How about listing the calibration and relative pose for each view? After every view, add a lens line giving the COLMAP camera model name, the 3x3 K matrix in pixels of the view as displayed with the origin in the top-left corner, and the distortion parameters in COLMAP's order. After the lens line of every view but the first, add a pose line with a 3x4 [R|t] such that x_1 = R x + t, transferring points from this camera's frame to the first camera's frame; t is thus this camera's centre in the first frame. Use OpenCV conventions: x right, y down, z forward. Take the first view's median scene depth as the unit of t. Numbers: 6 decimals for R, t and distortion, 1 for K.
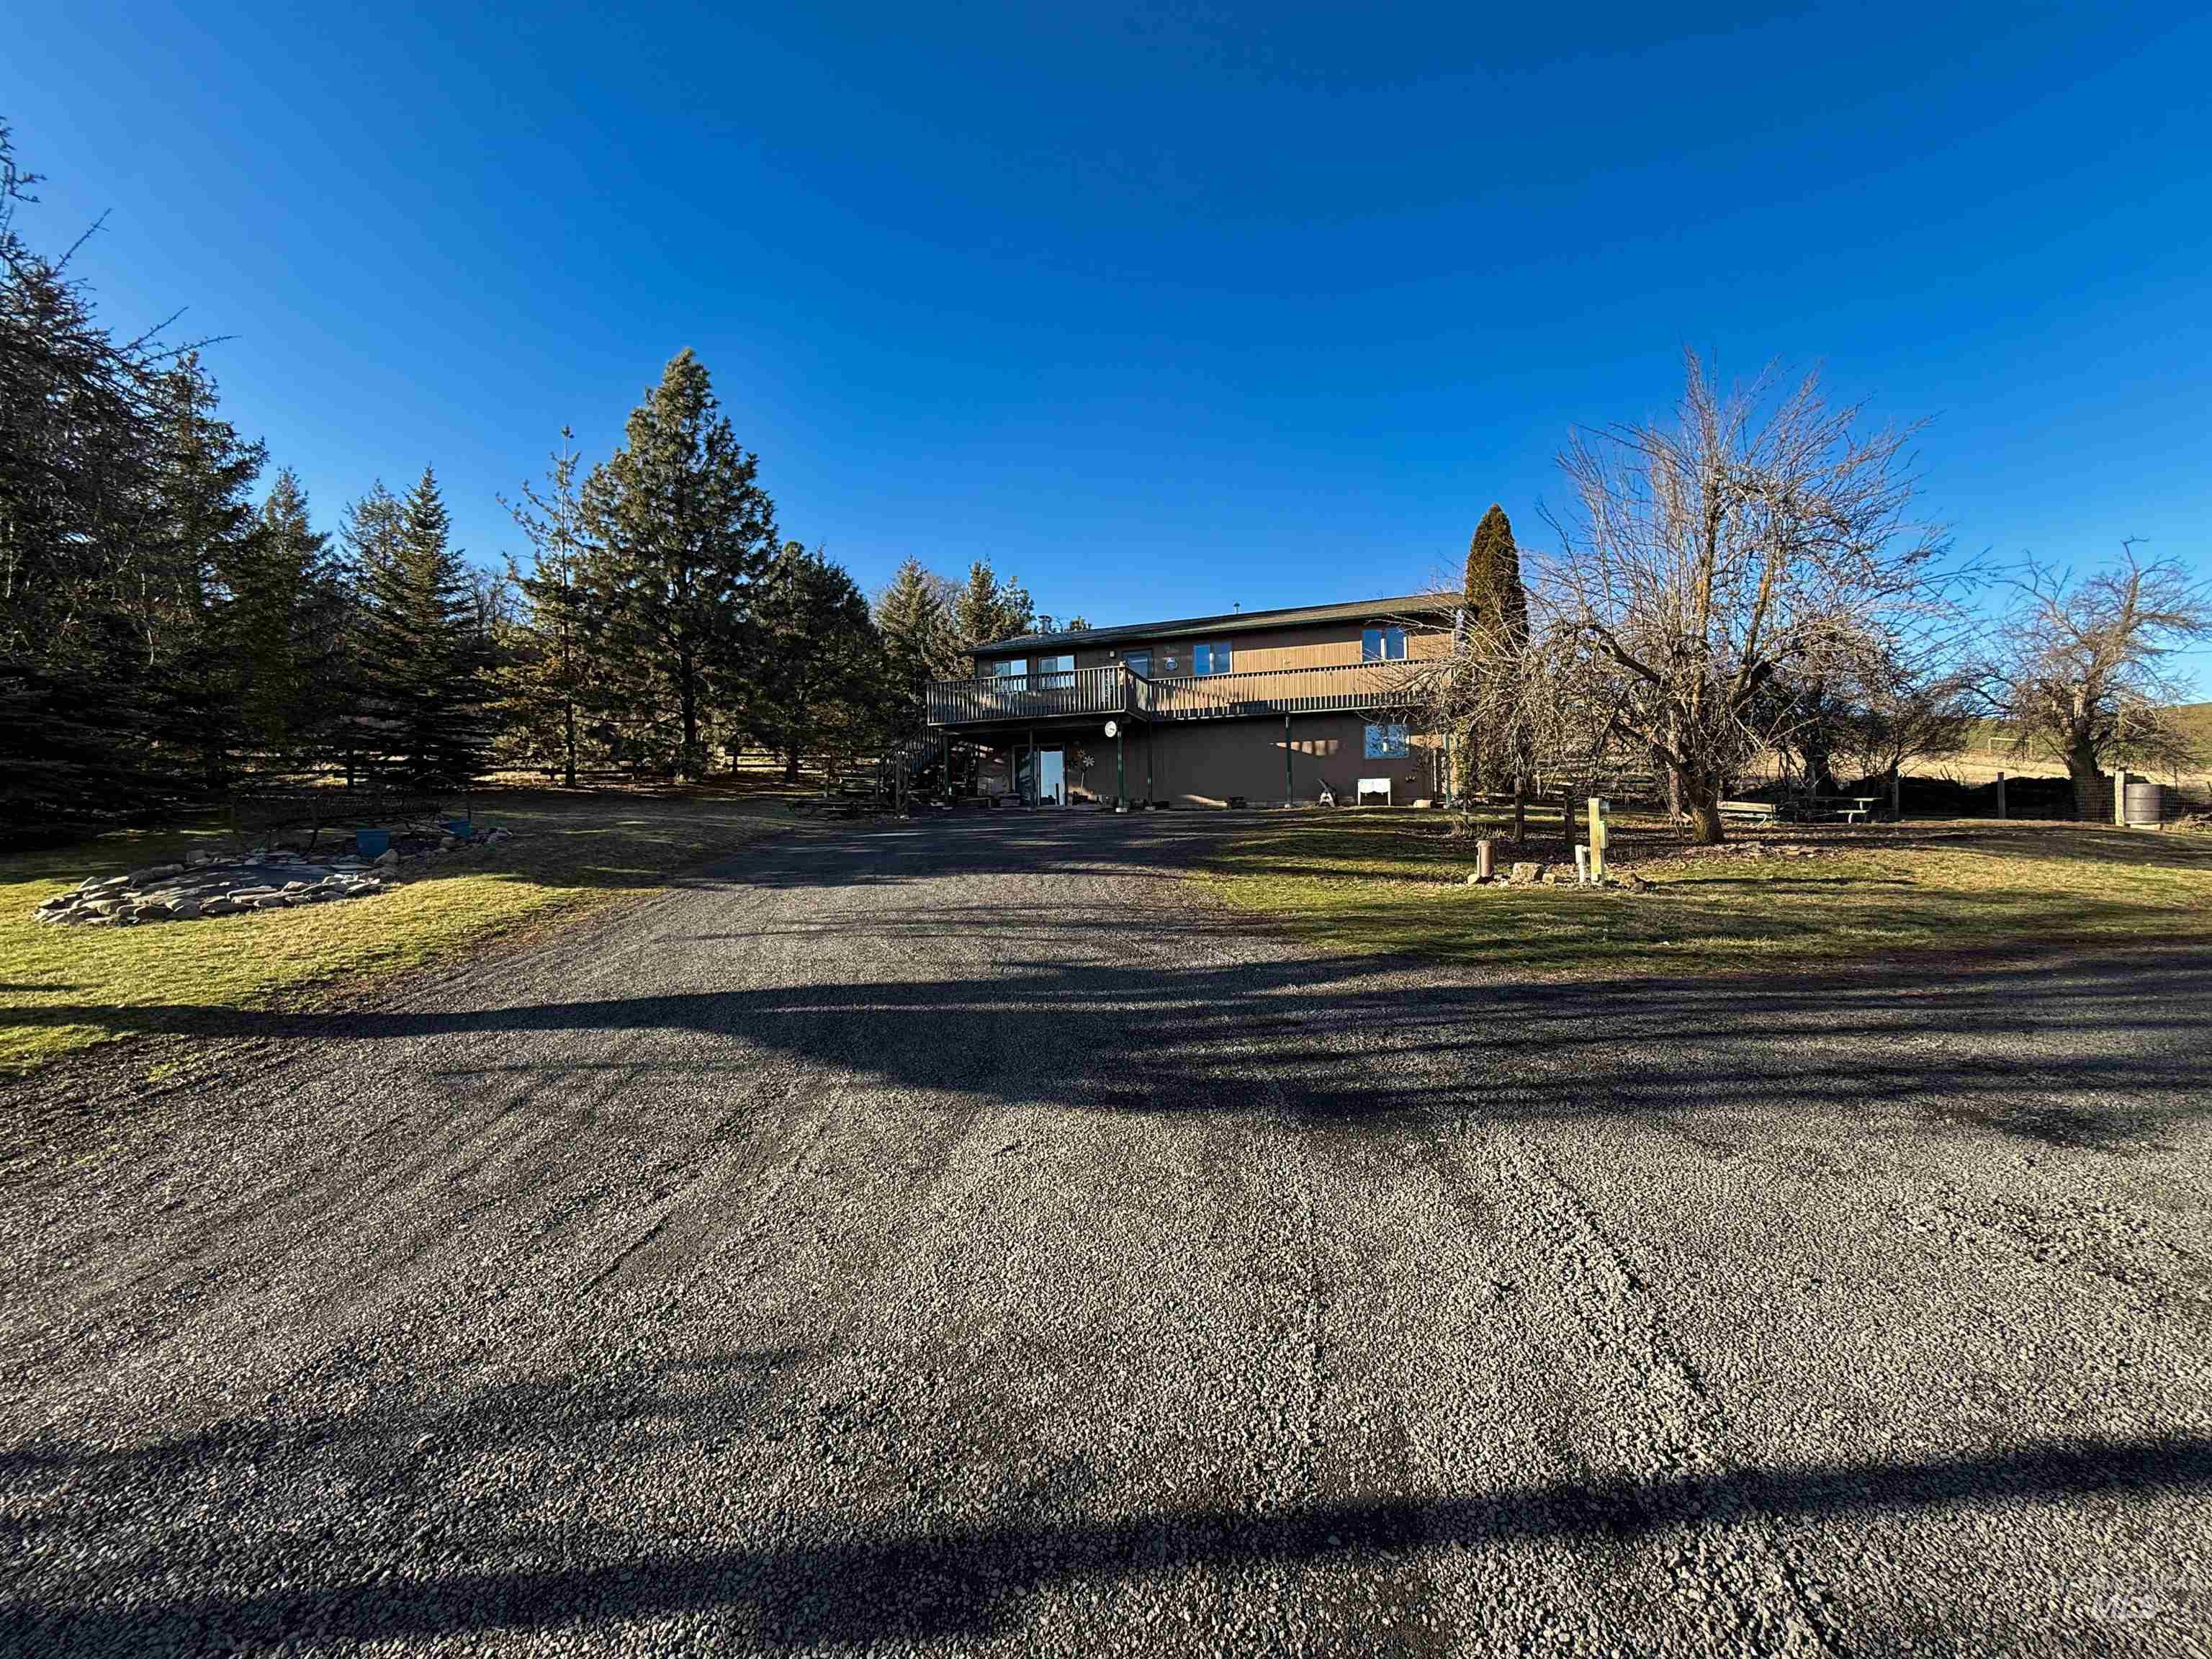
lens RADIAL K [[885.0, 0, 1112.0], [0, 885.0, 827.6], [0, 0, 1]] dist [0.000843, -0.000033]
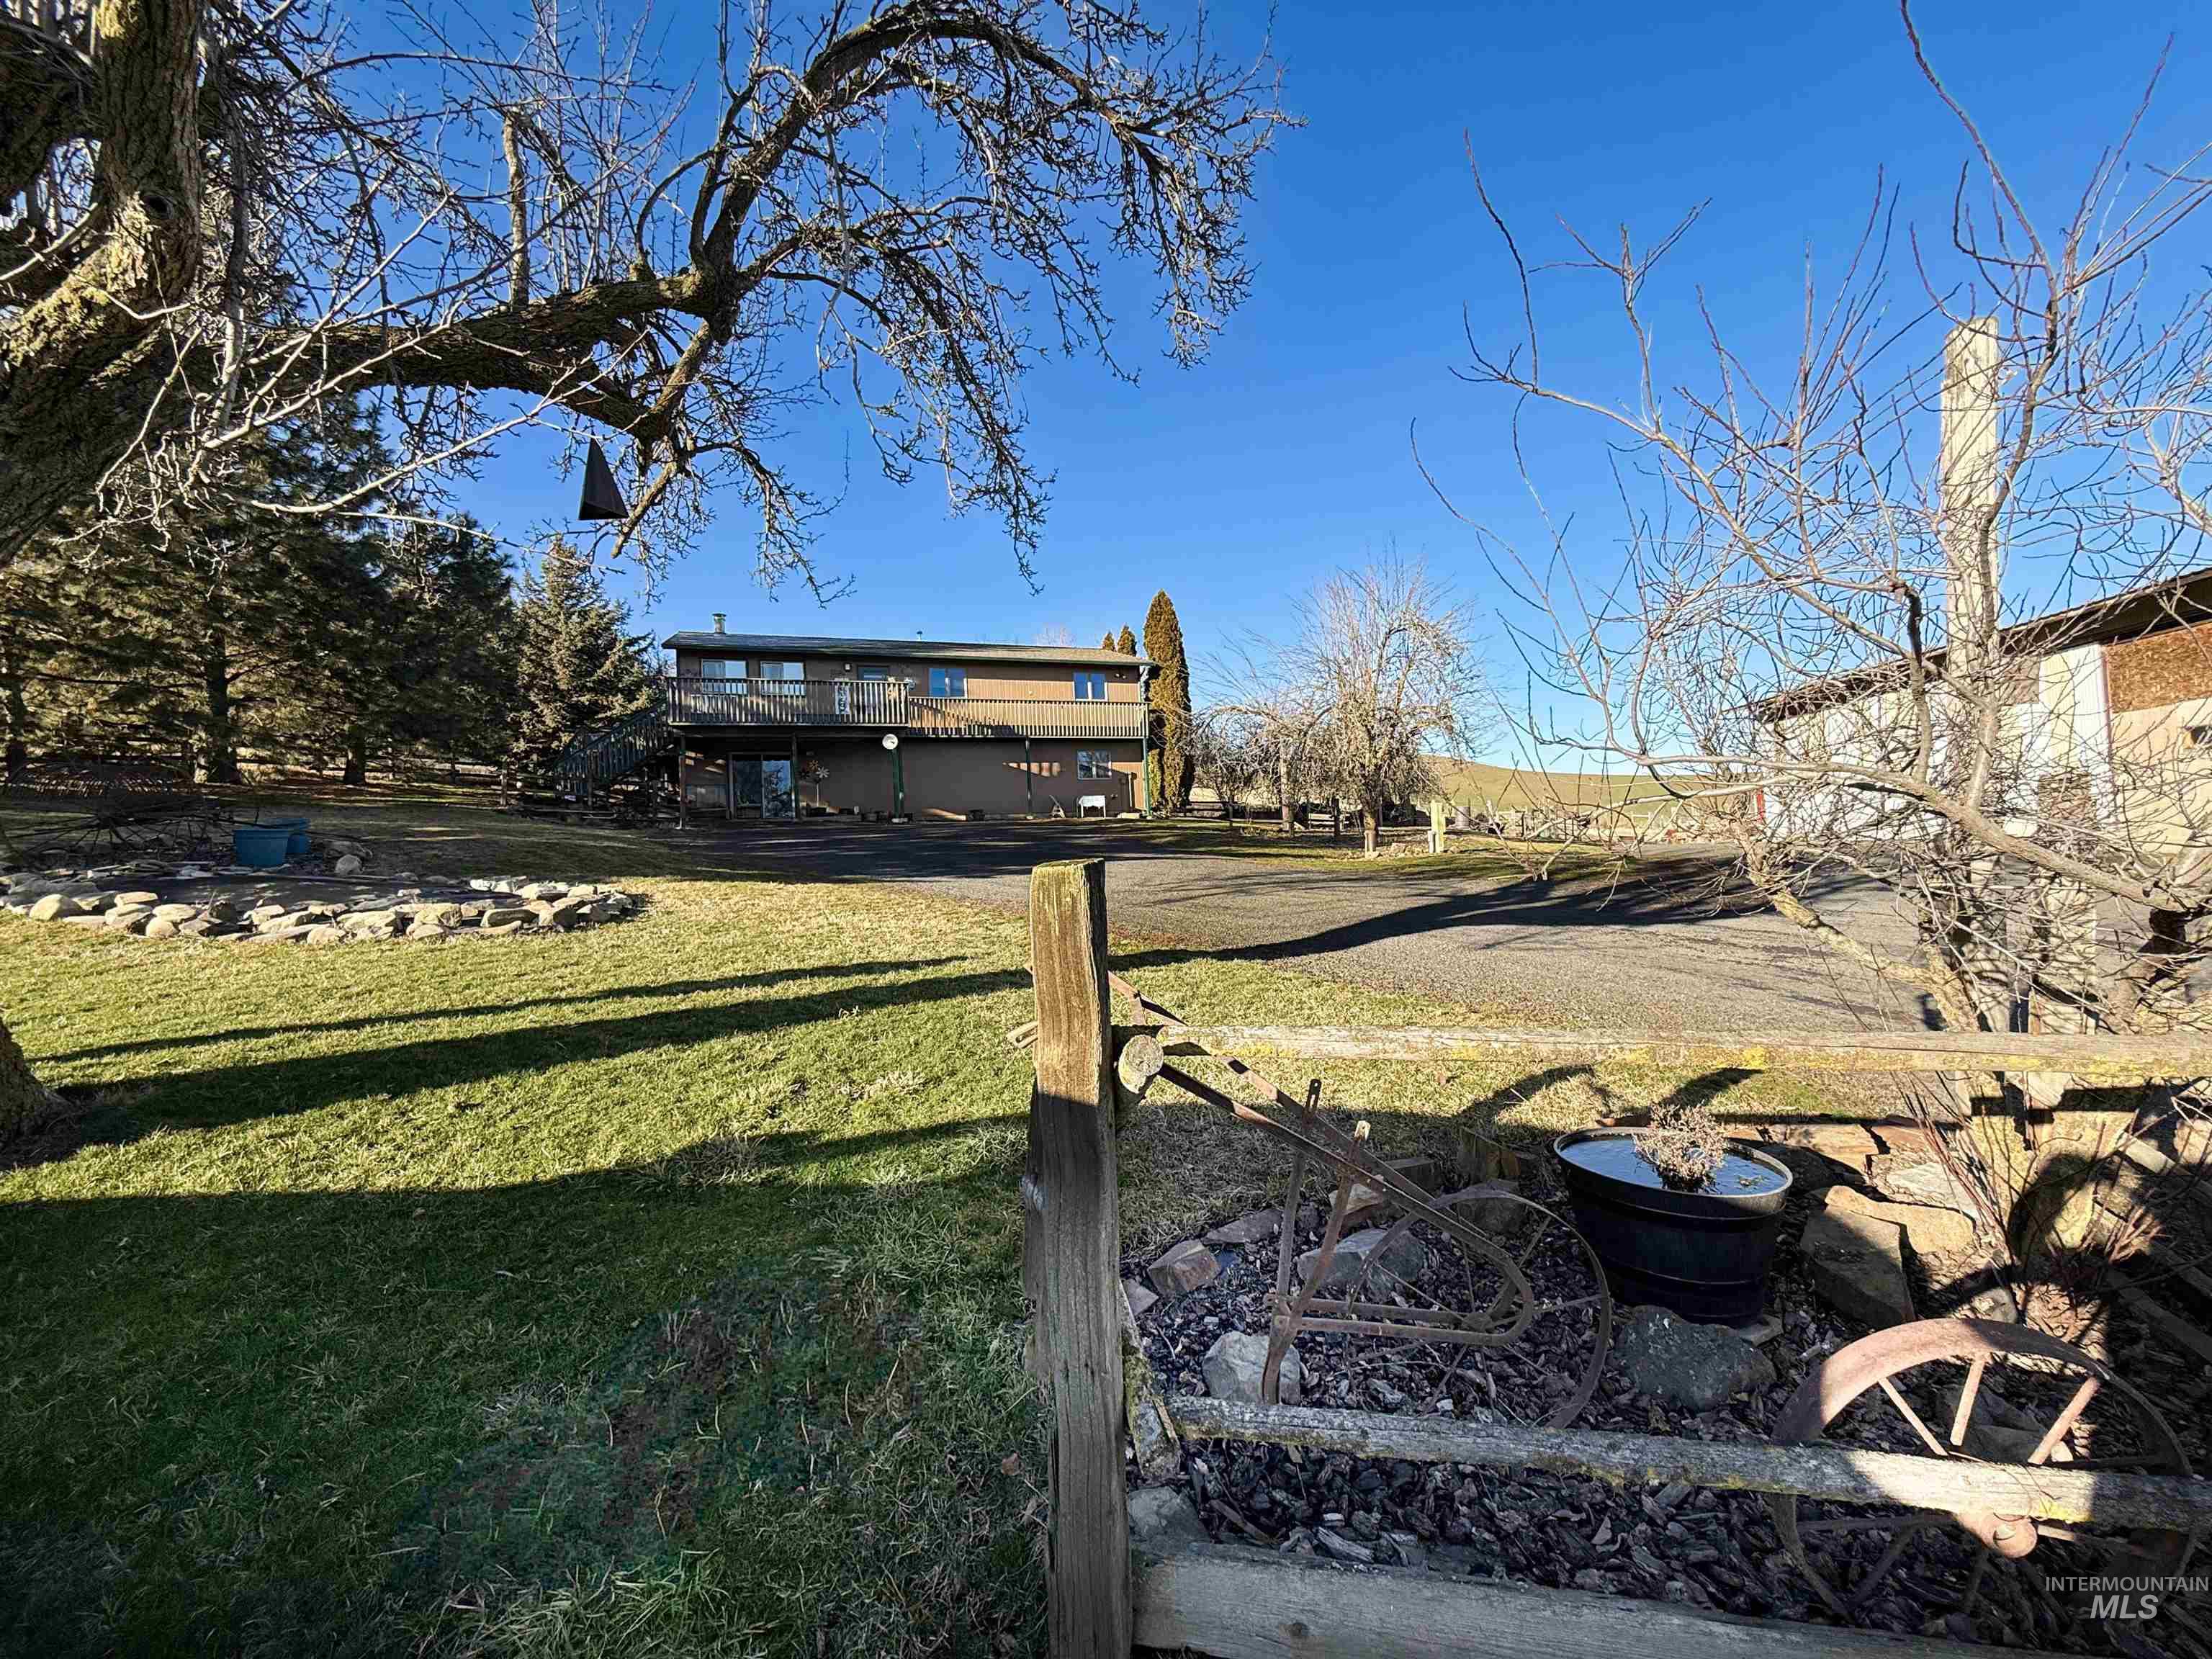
lens RADIAL K [[885.0, 0, 1112.0], [0, 885.0, 827.6], [0, 0, 1]] dist [0.000843, -0.000033]
pose [[0.761539, -0.001829, 0.648116, -0.450595], [0.023744, 0.999403, -0.025078, 0.019246], [-0.647684, 0.034487, 0.761128, 0.051403]]
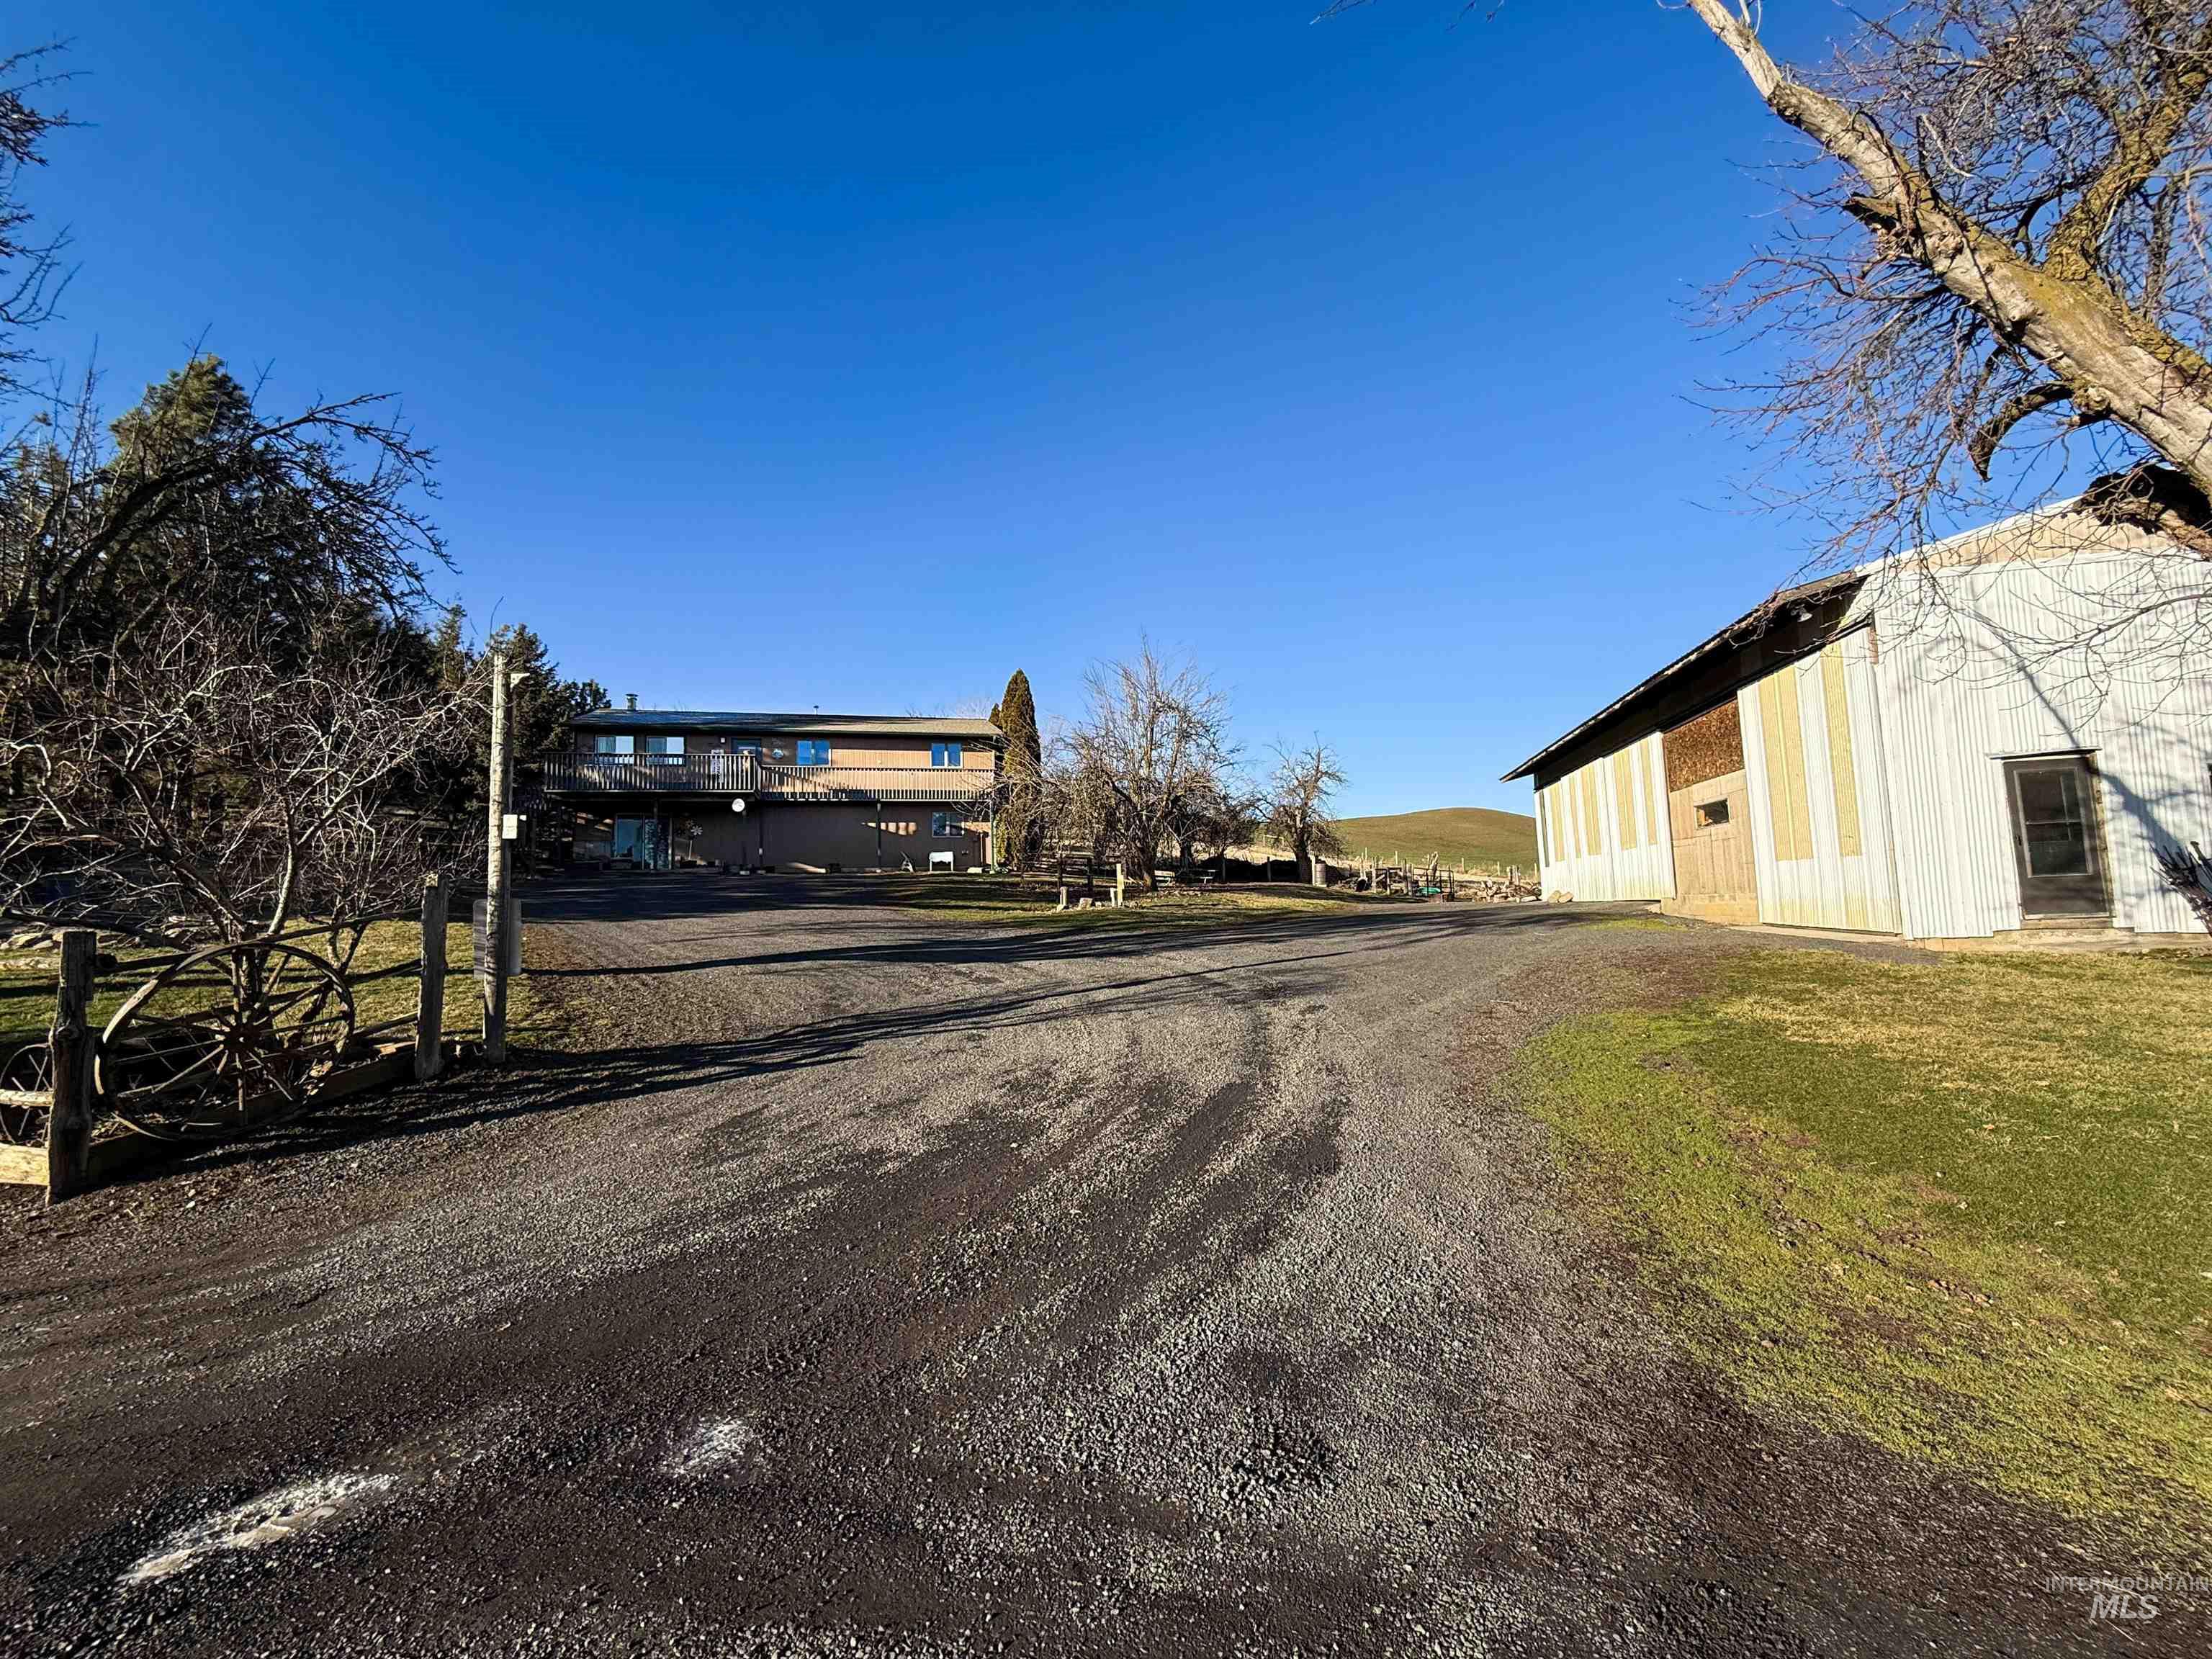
lens RADIAL K [[885.0, 0, 1112.0], [0, 885.0, 827.6], [0, 0, 1]] dist [0.000843, -0.000033]
pose [[0.820475, 0.039027, 0.570348, -0.259503], [0.009283, 0.996626, -0.081550, 0.020802], [-0.571606, 0.072204, 0.817345, -0.266277]]
